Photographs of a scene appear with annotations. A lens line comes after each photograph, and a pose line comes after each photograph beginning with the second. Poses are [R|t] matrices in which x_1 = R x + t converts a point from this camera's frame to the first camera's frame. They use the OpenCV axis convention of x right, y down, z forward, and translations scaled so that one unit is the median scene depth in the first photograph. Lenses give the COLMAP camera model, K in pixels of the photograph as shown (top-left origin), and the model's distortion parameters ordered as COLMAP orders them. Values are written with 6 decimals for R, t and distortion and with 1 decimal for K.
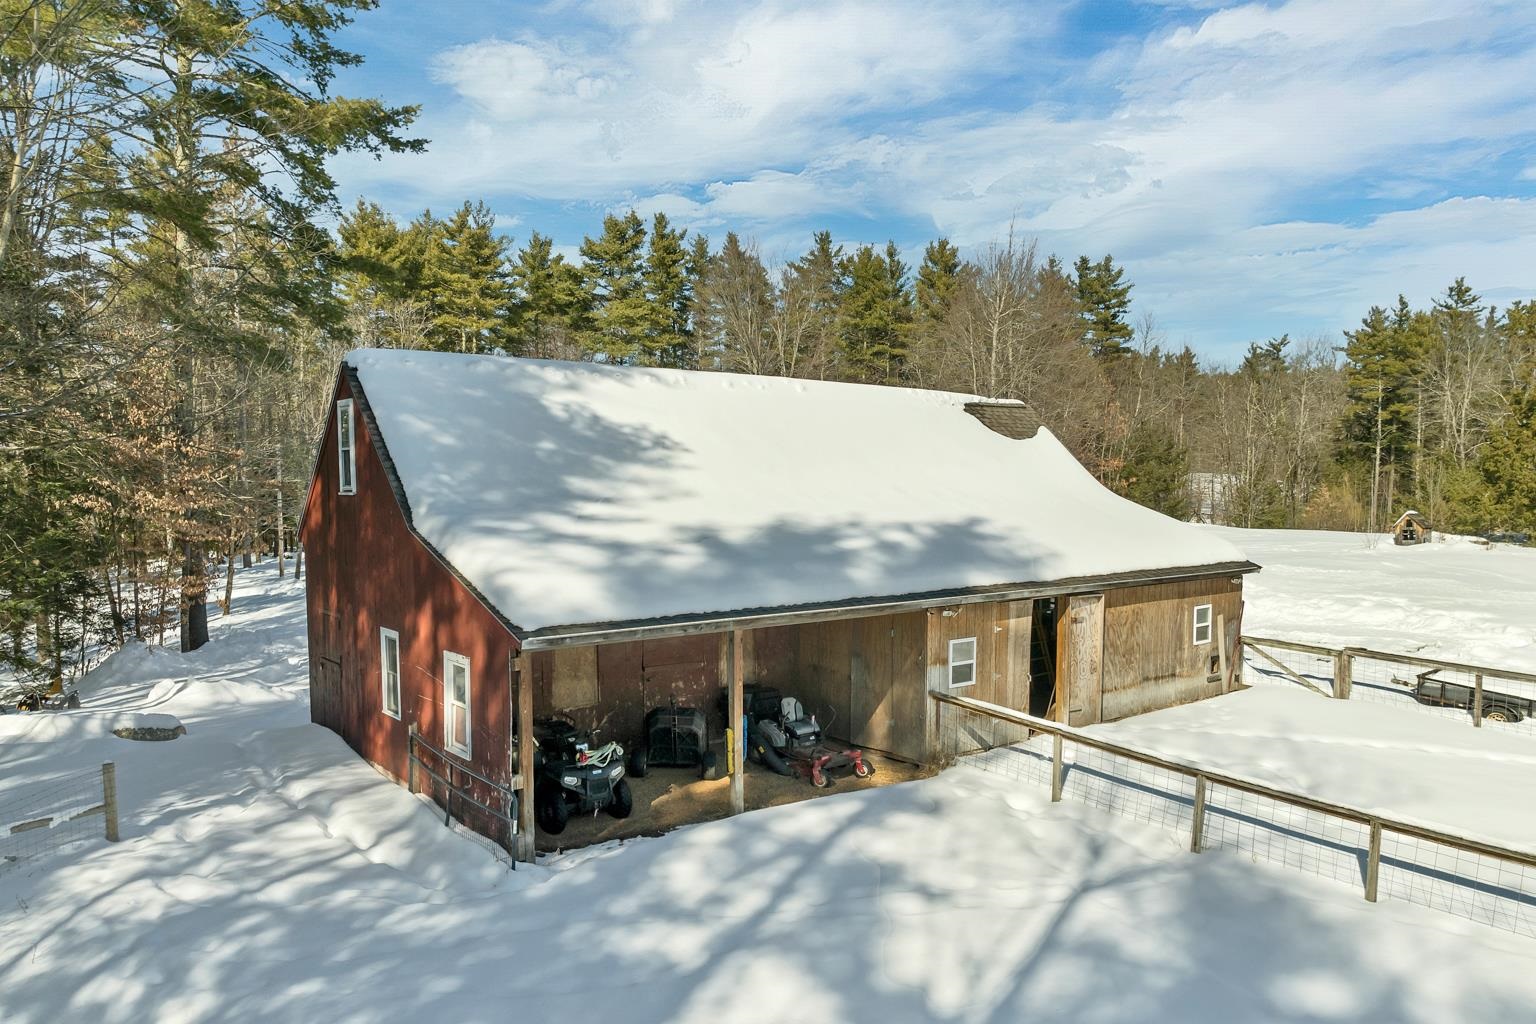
lens RADIAL K [[1096.5, 0, 772.7], [0, 1096.5, 564.7], [0, 0, 1]] dist [-0.030616, -0.014375]
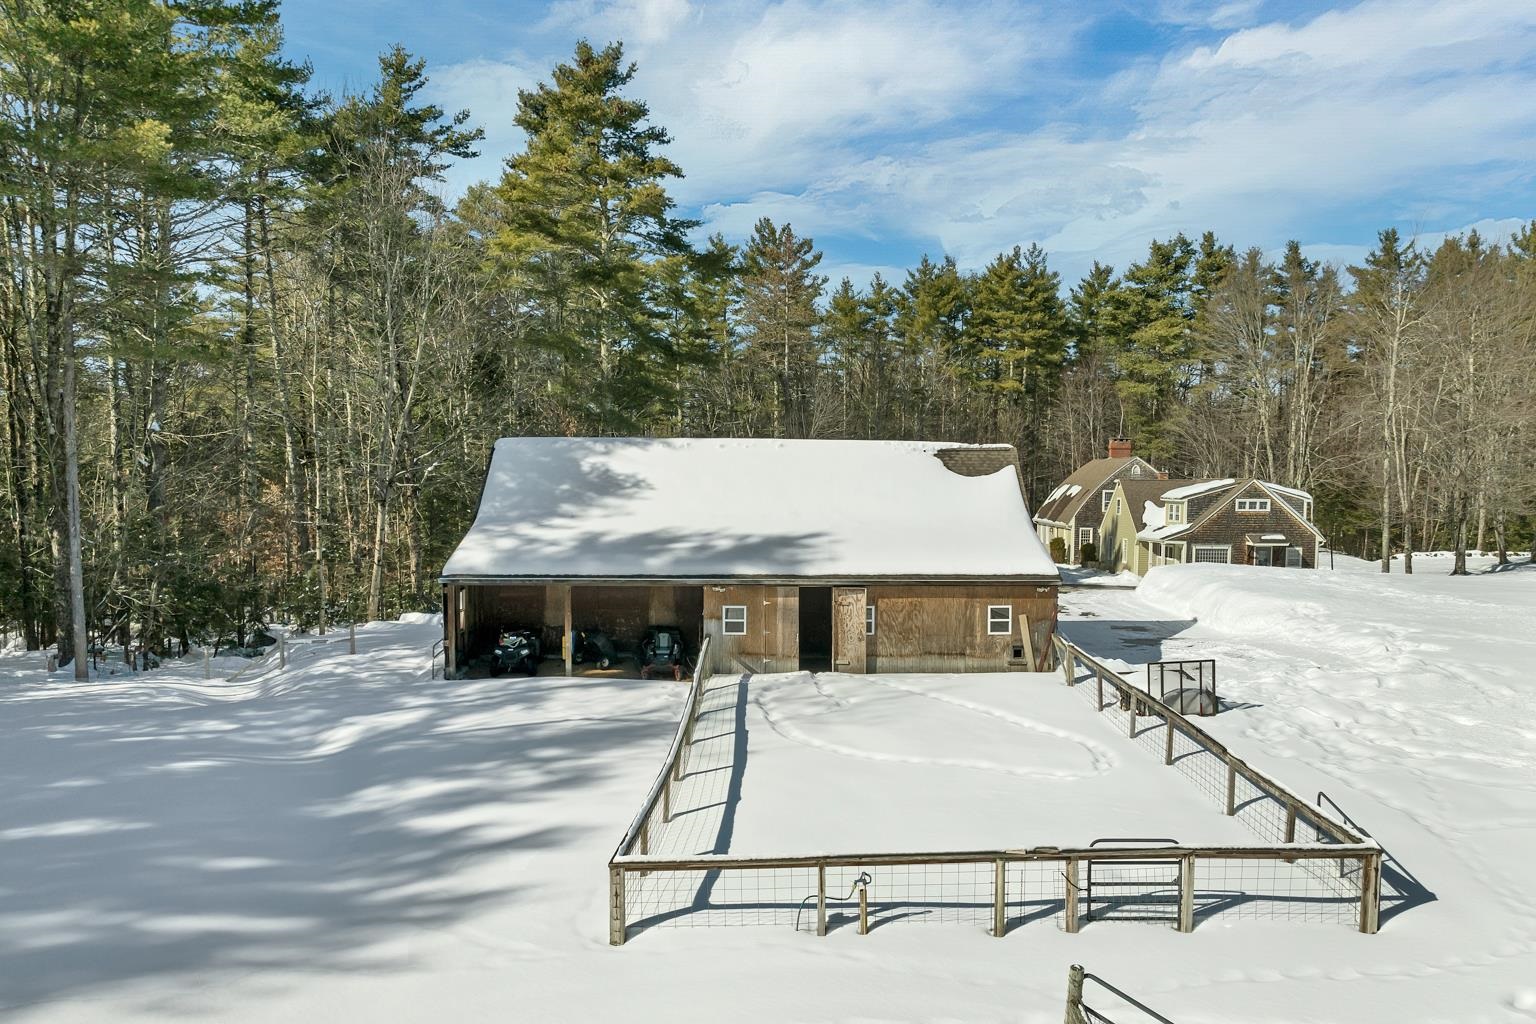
lens RADIAL K [[1093.9, 0, 776.5], [0, 1093.9, 566.4], [0, 0, 1]] dist [-0.040428, 0.001406]
pose [[0.792462, 0.051325, -0.607758, 1.101552], [-0.052397, 0.998498, 0.016002, -0.019164], [0.607666, 0.019164, 0.793961, -0.242483]]
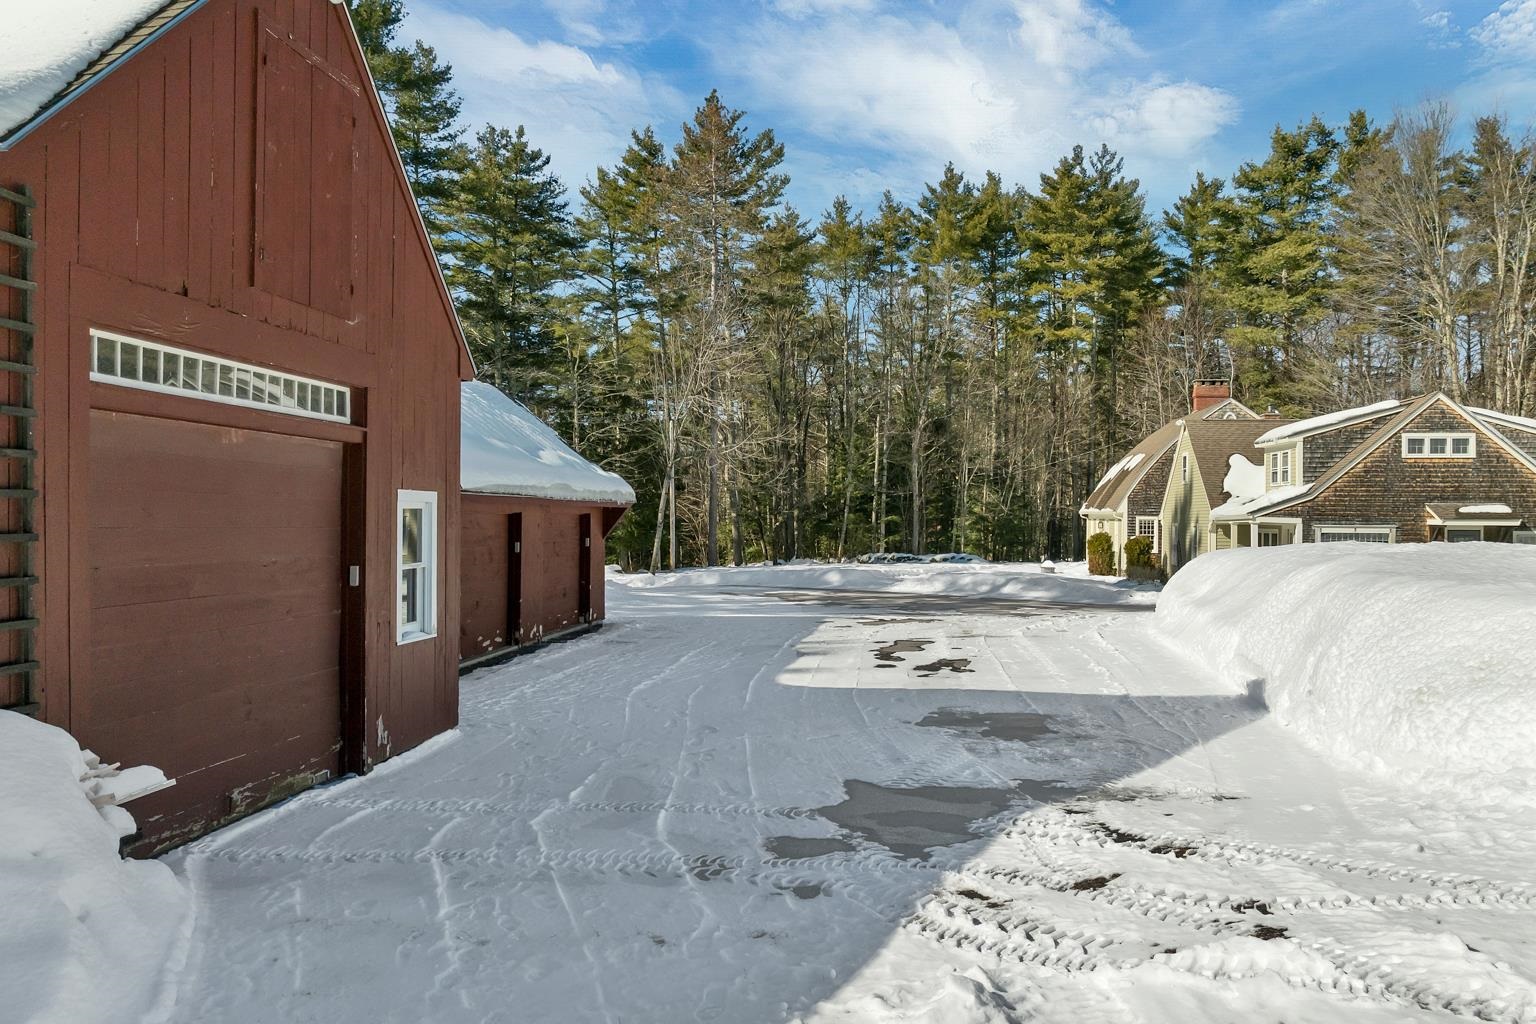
lens RADIAL K [[1123.4, 0, 768.0], [0, 1123.4, 512.0], [0, 0, 1]] dist [-0.025507, 0.002338]
pose [[0.708114, 0.002259, -0.706095, 0.736503], [-0.058804, 0.996710, -0.055783, 0.024133], [0.703645, 0.081022, 0.705917, 1.233246]]
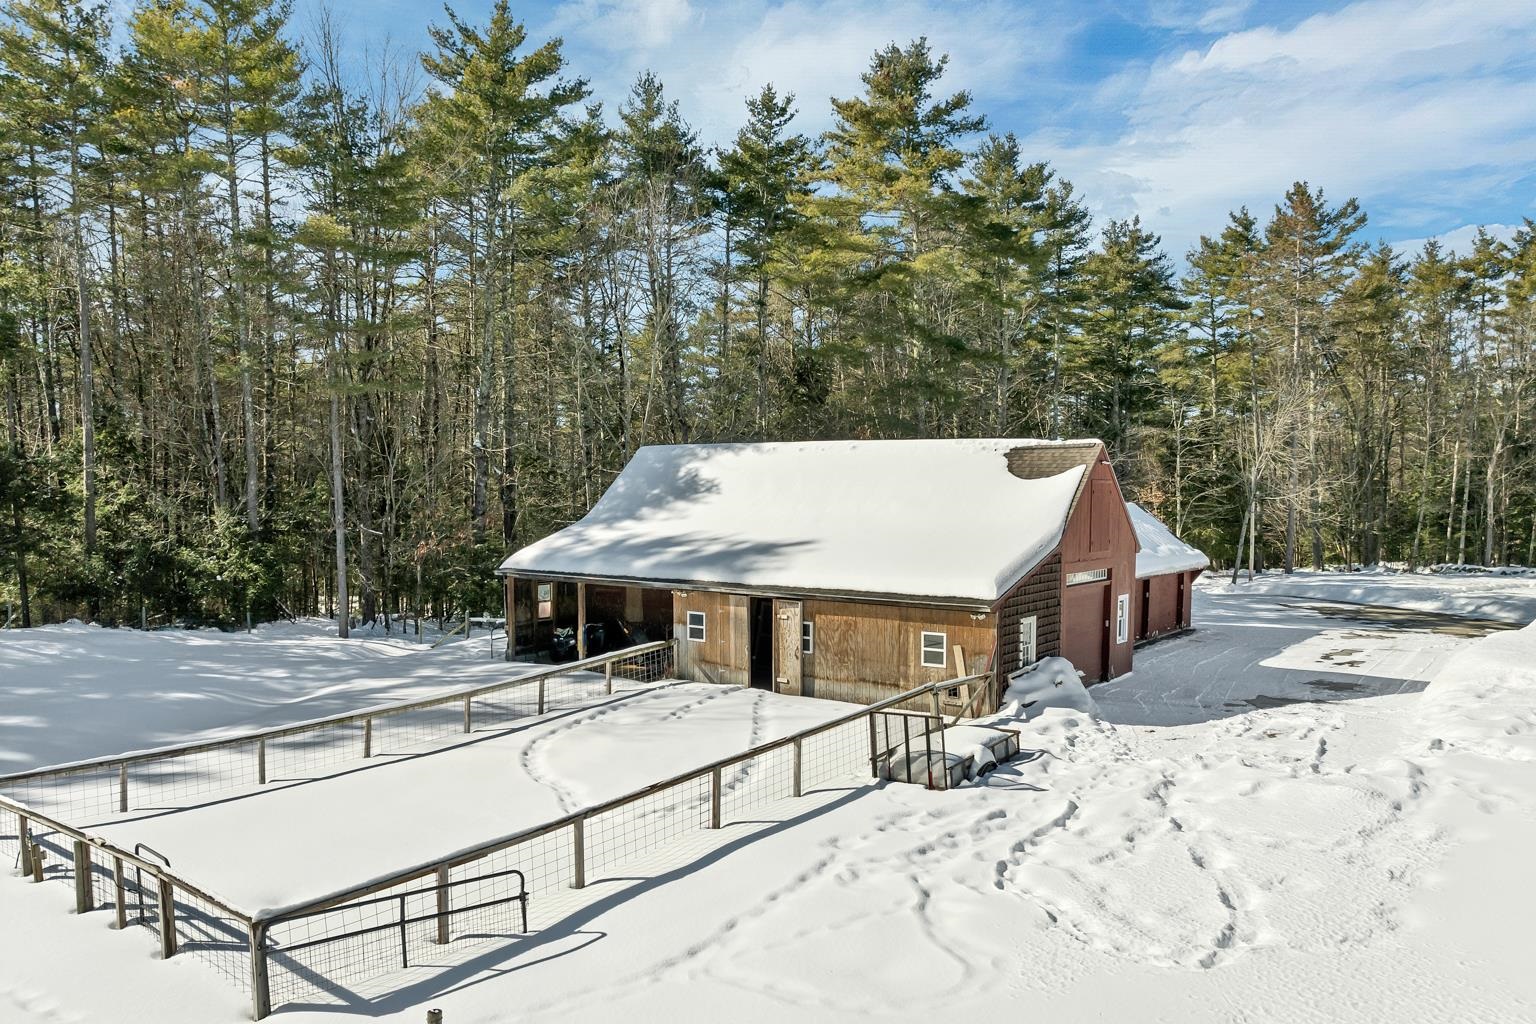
lens RADIAL K [[1097.1, 0, 782.5], [0, 1097.1, 566.7], [0, 0, 1]] dist [-0.043446, -0.006612]
pose [[0.267626, 0.072272, -0.960808, 1.594791], [-0.076931, 0.995602, 0.053461, -0.086661], [0.960447, 0.059608, 0.272009, 0.610315]]
